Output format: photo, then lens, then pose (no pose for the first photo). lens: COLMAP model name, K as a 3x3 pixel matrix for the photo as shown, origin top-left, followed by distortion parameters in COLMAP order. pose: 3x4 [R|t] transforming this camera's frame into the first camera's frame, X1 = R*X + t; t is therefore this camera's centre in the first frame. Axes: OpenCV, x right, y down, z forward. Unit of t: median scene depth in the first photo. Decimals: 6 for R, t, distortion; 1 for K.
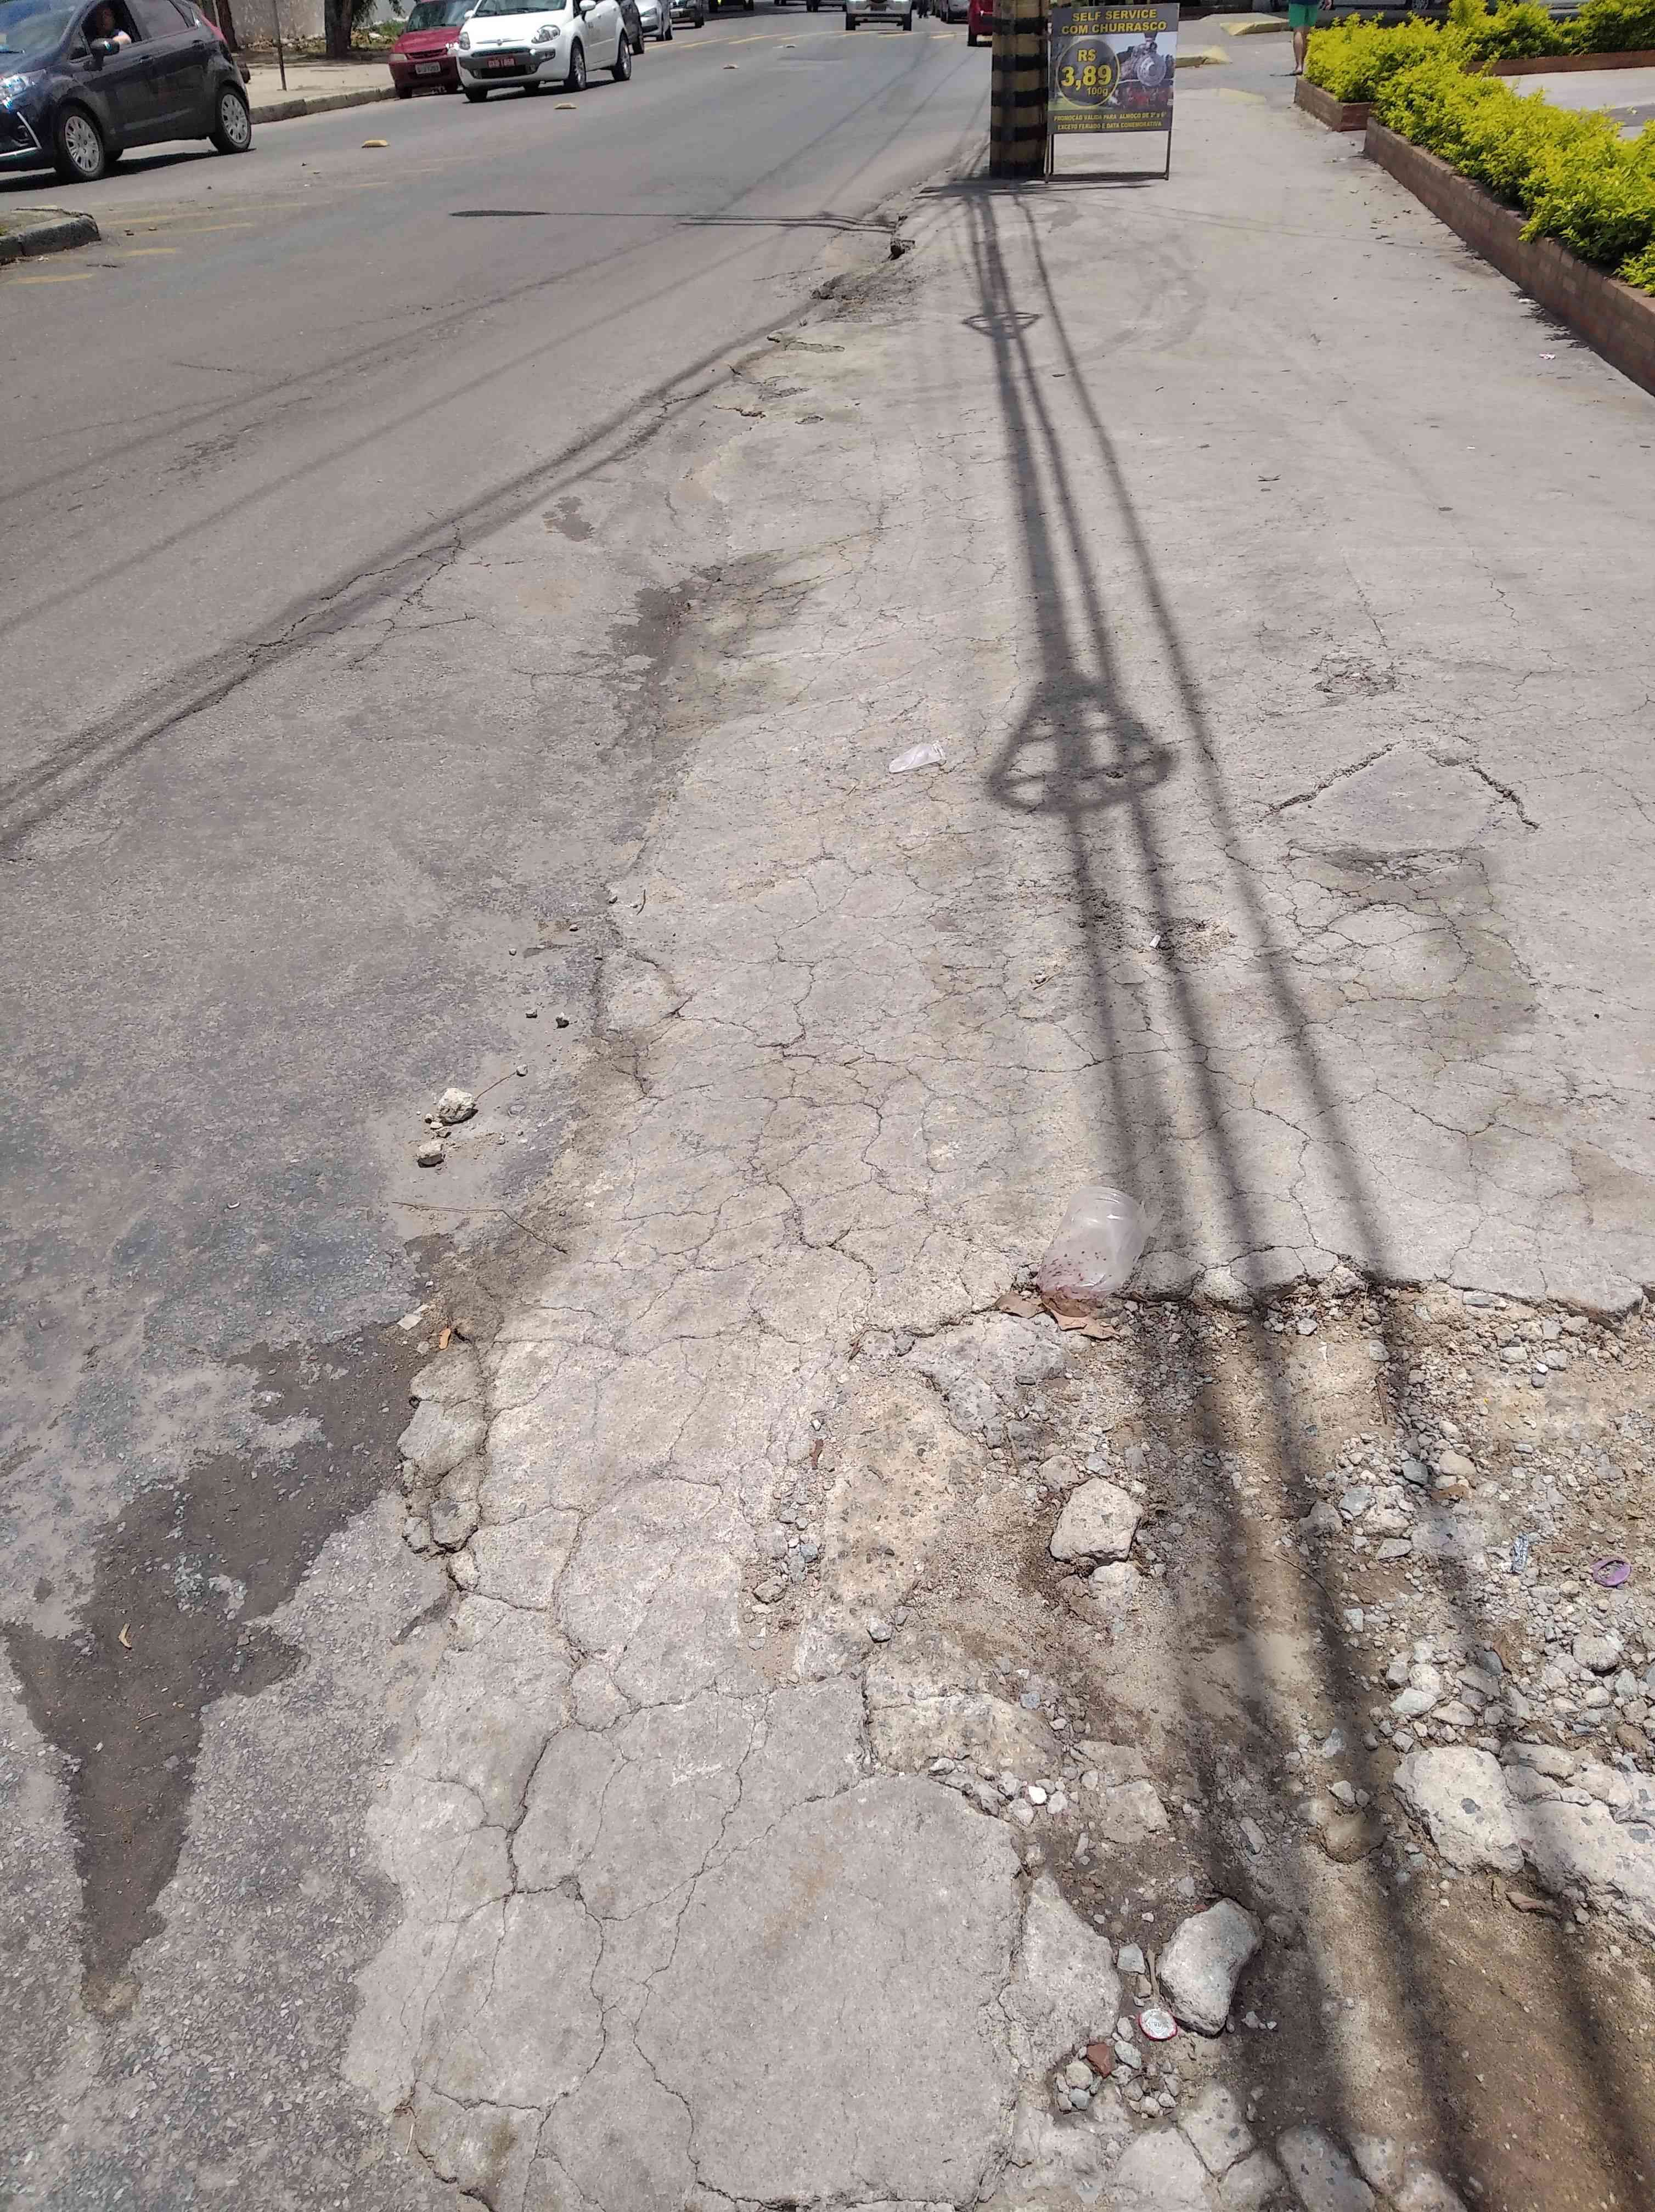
lens RADIAL K [[1692.2, 0, 827.5], [0, 1692.2, 1106.0], [0, 0, 1]] dist [0.058602, -0.098344]
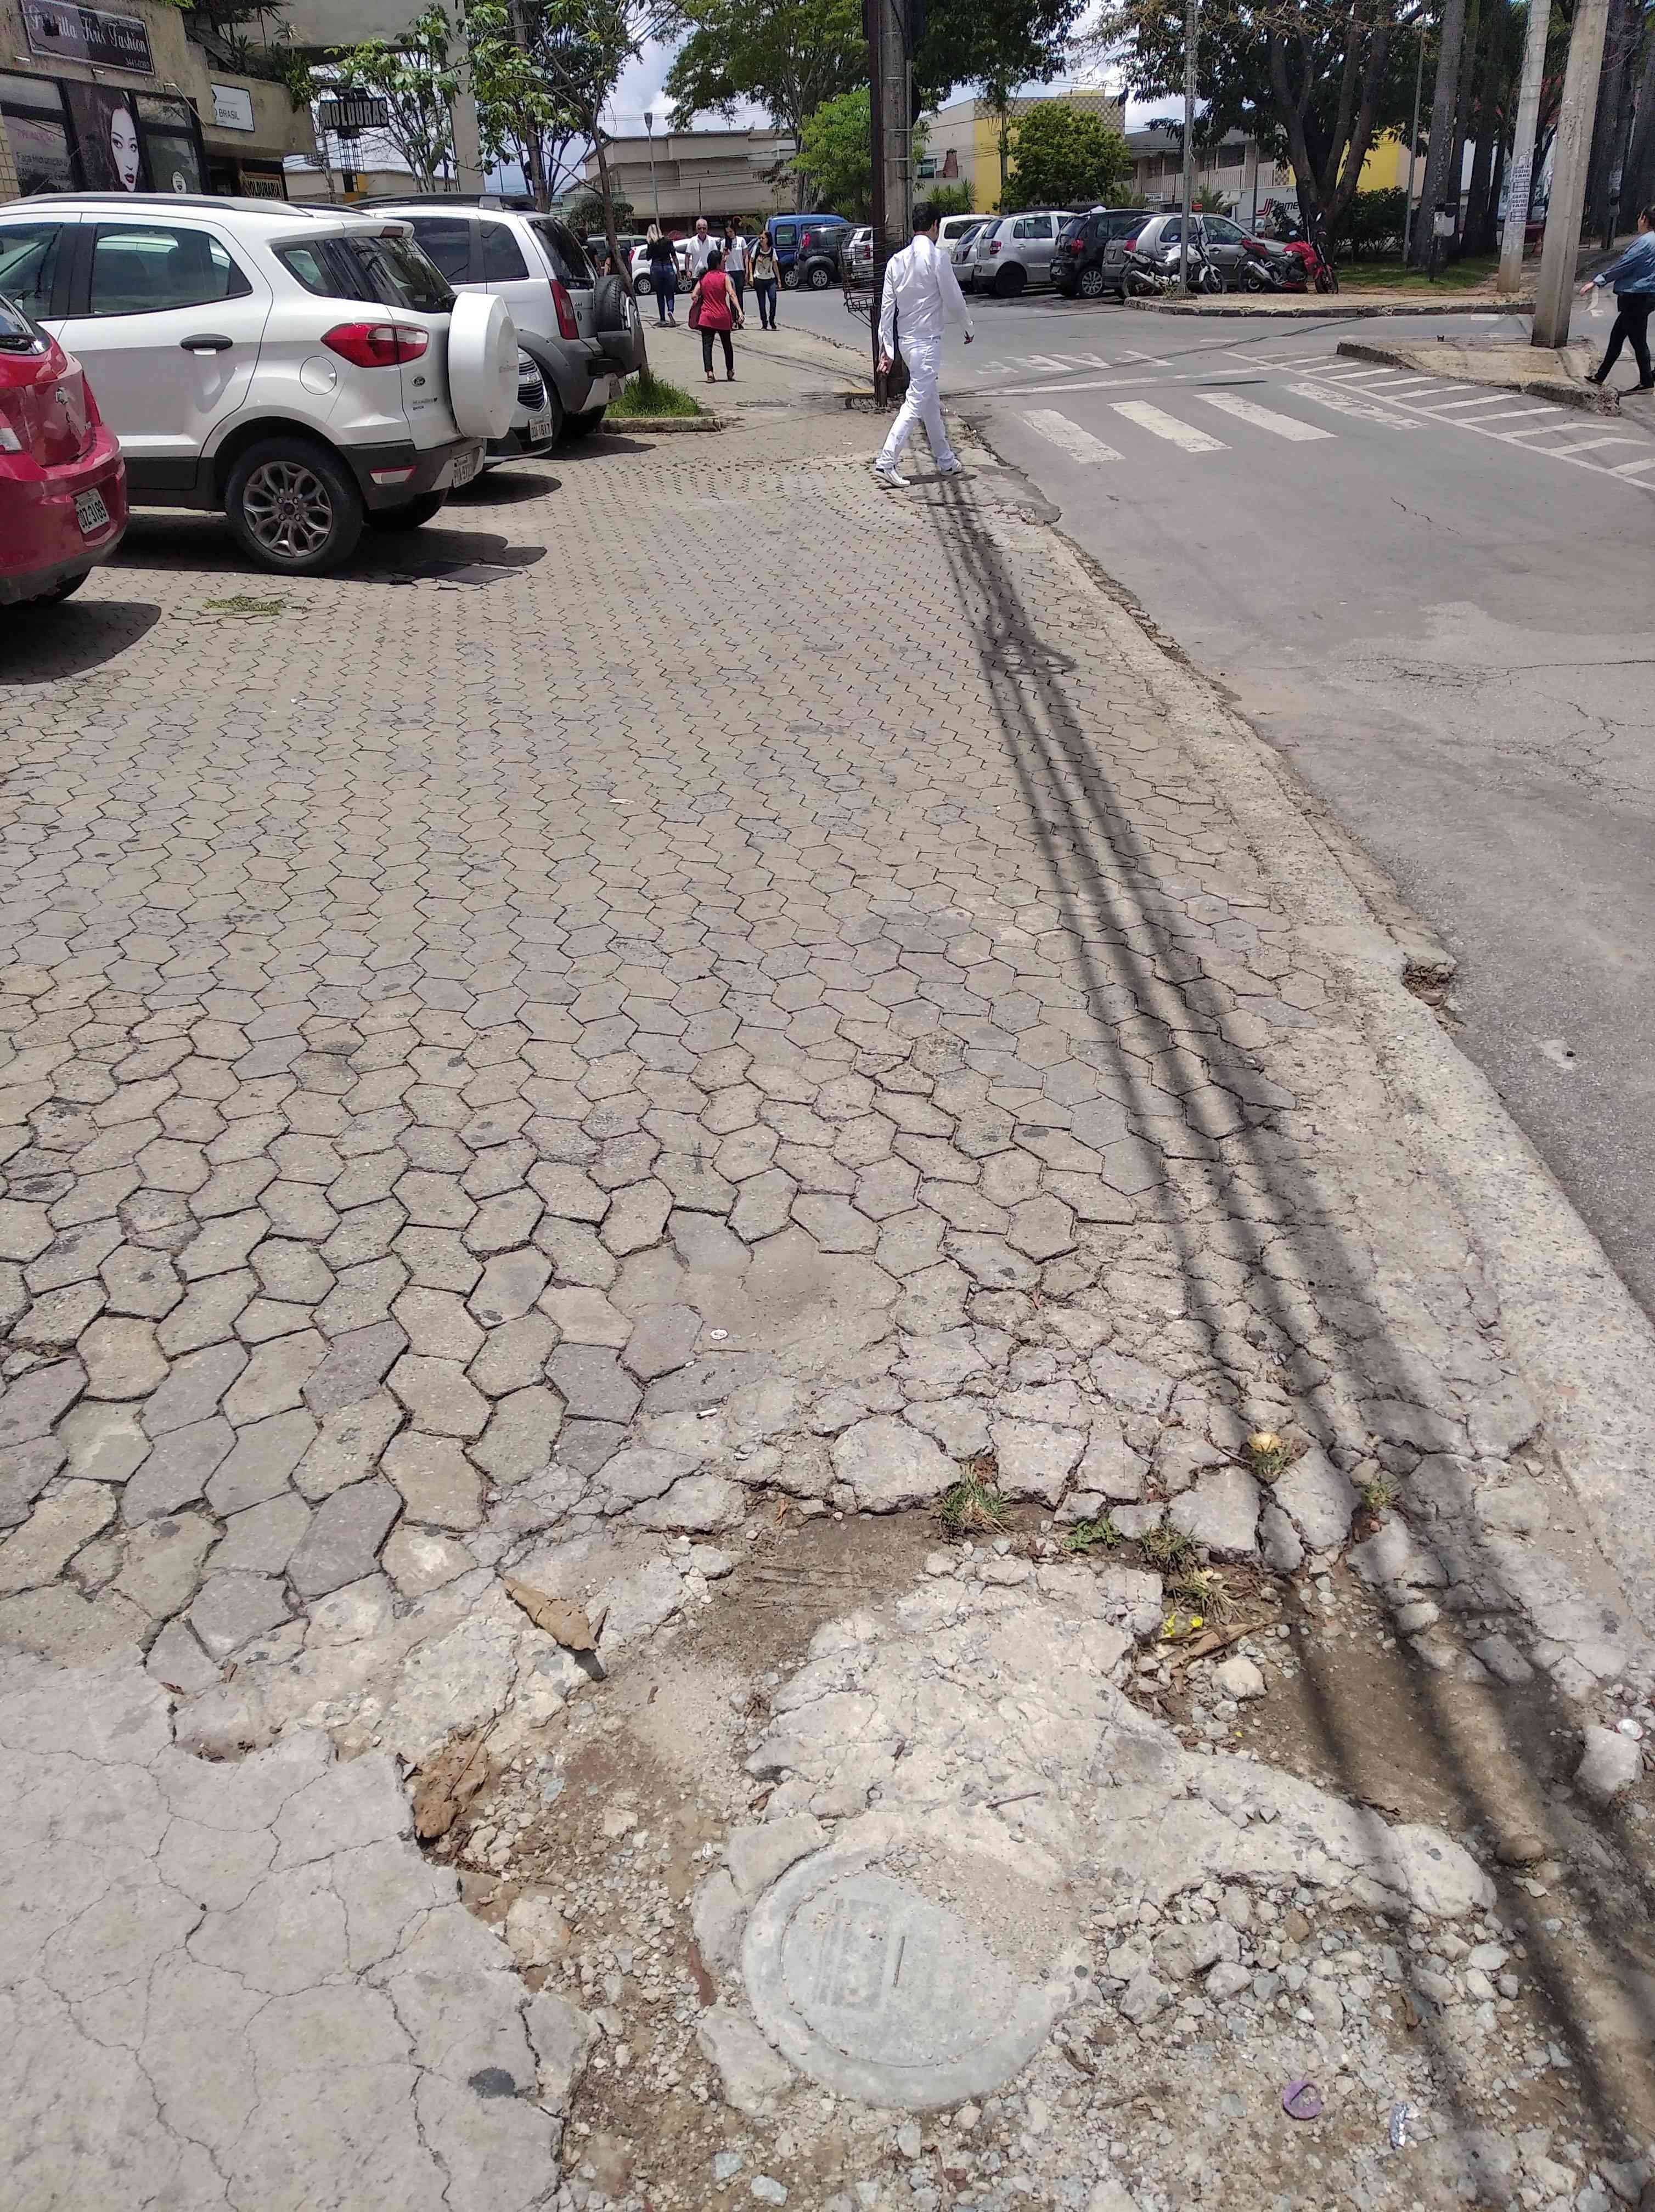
lens RADIAL K [[1714.0, 0, 827.5], [0, 1714.0, 1106.0], [0, 0, 1]] dist [-0.039511, 0.048617]
pose [[-0.996596, 0.081734, -0.010751, 0.370994], [0.031877, 0.502340, 0.864083, -0.443613], [0.076025, 0.860799, -0.503235, 0.531242]]
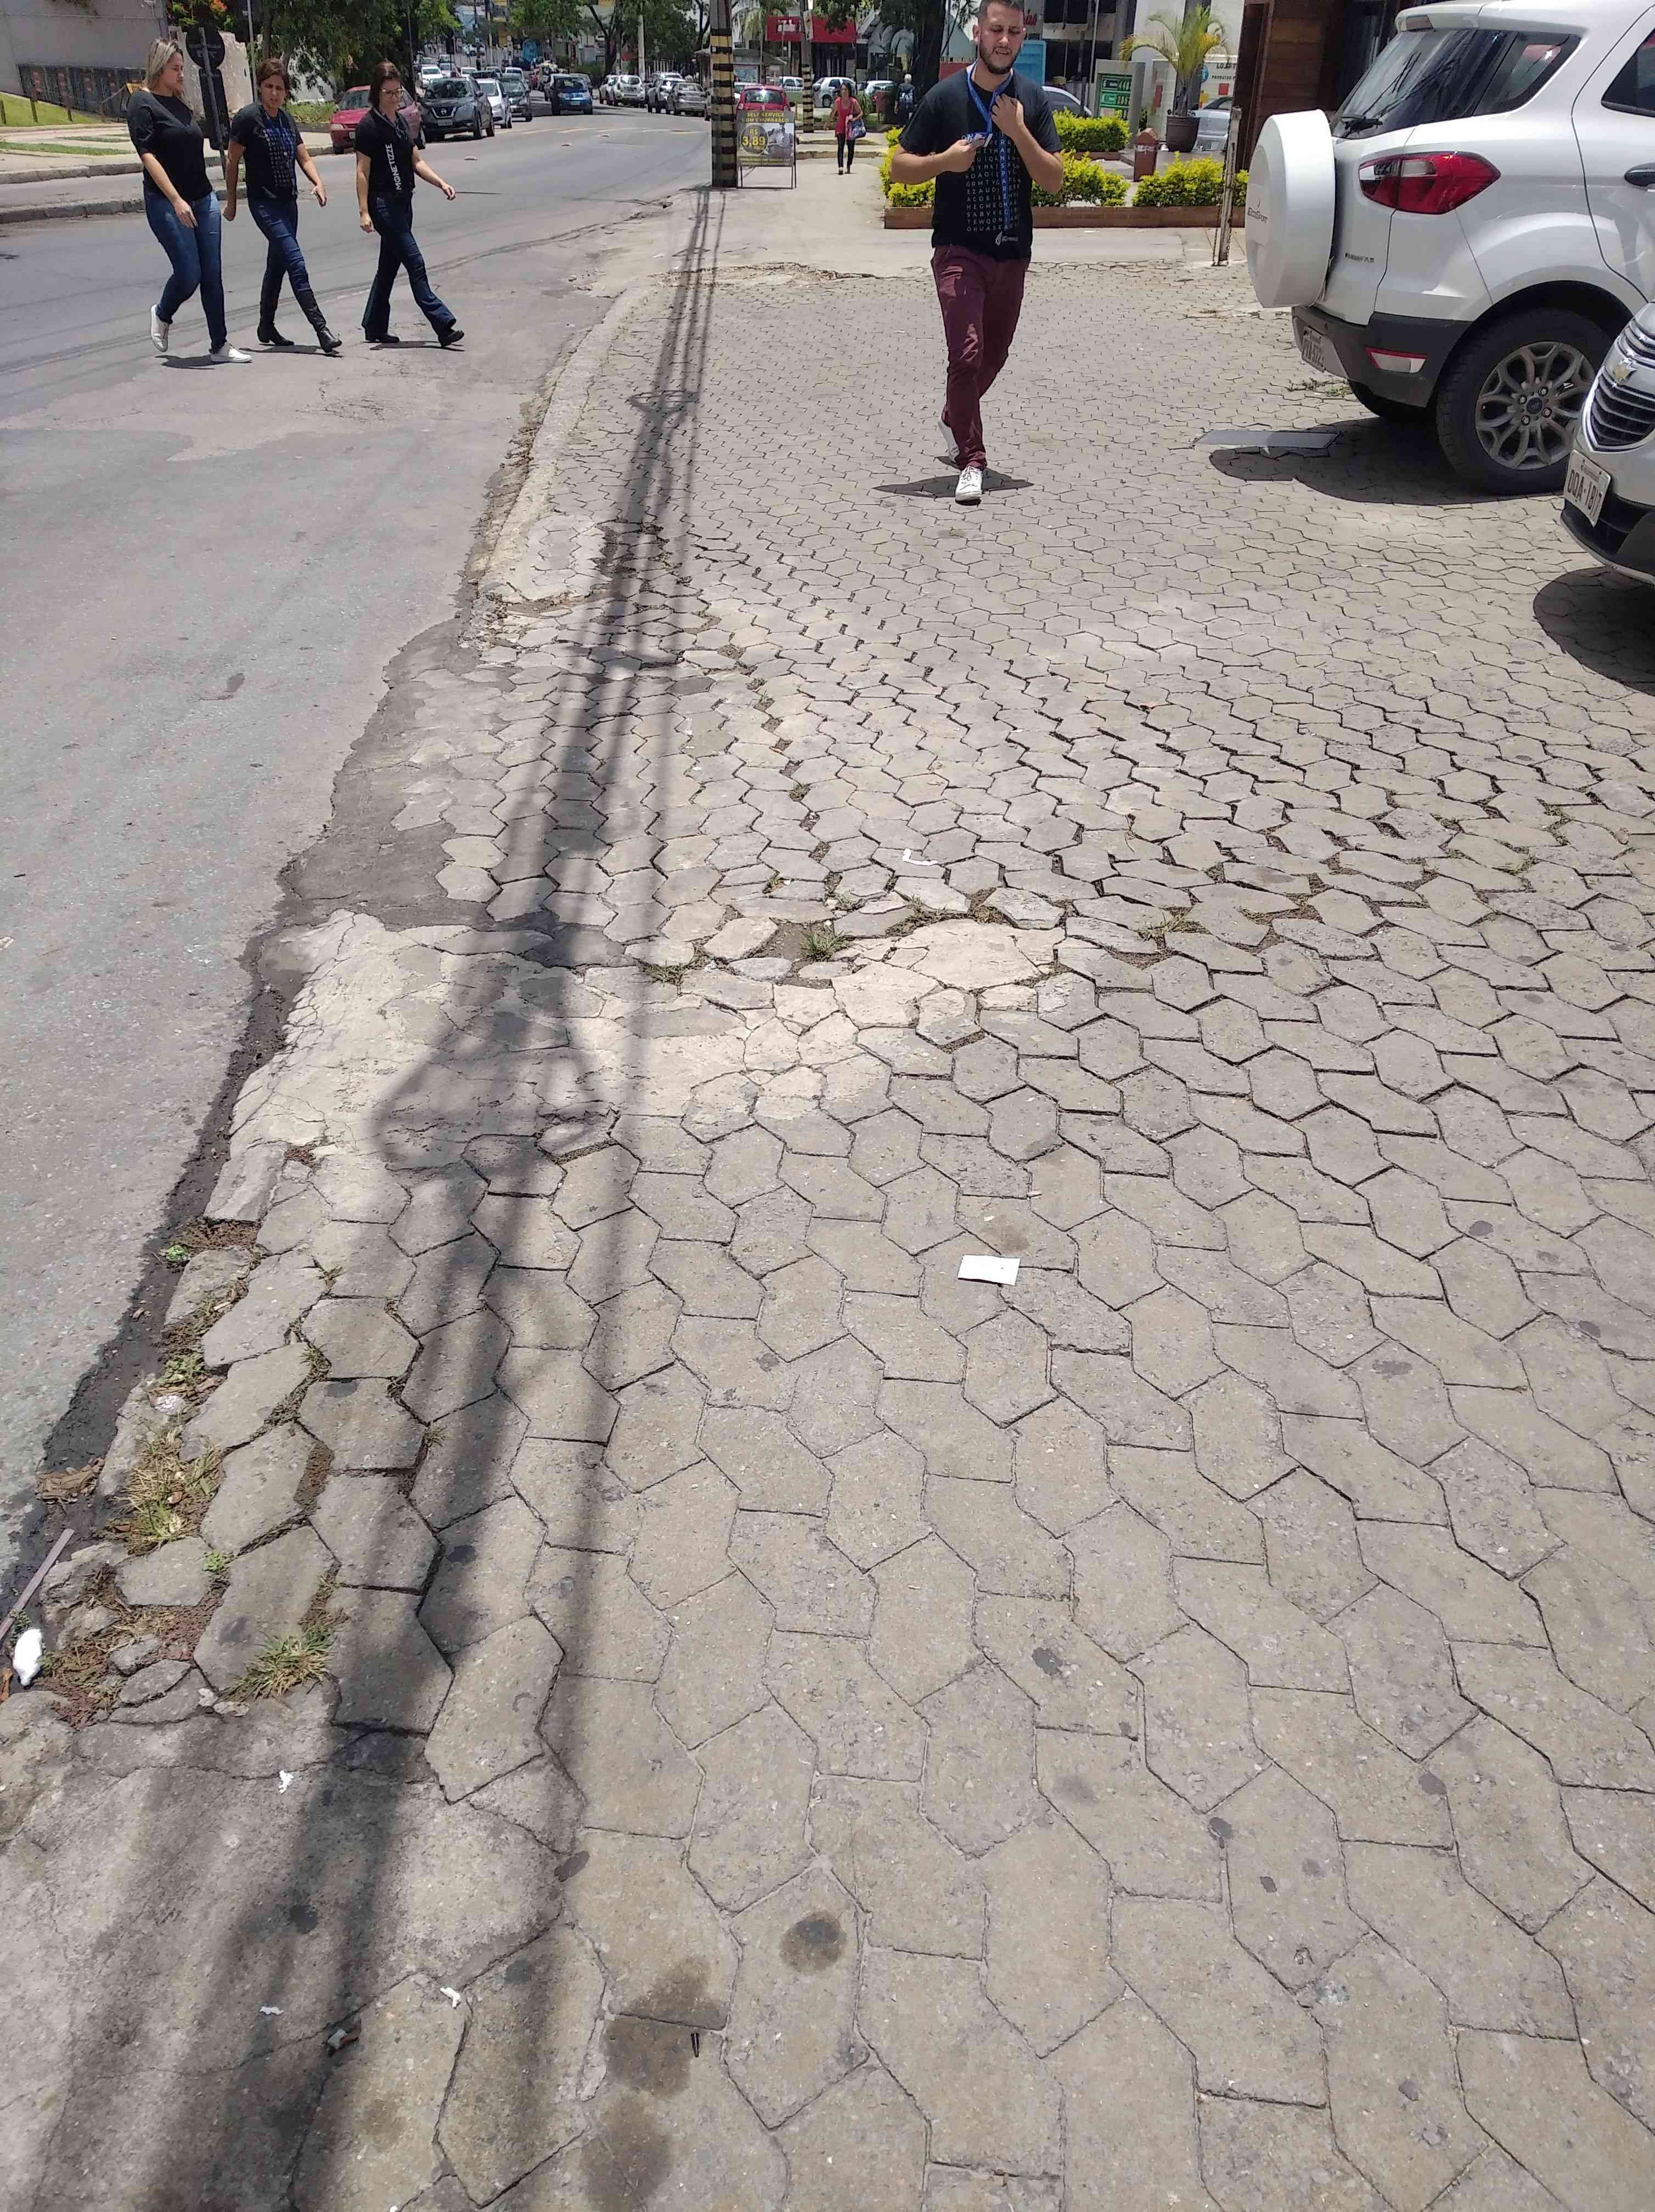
lens RADIAL K [[1627.6, 0, 827.5], [0, 1627.6, 1106.0], [0, 0, 1]] dist [0.015073, -0.023590]
pose [[0.993805, -0.015803, 0.110004, -0.016567], [0.018878, 0.999458, -0.026969, 2.544706], [-0.109518, 0.028879, 0.993565, -3.878393]]
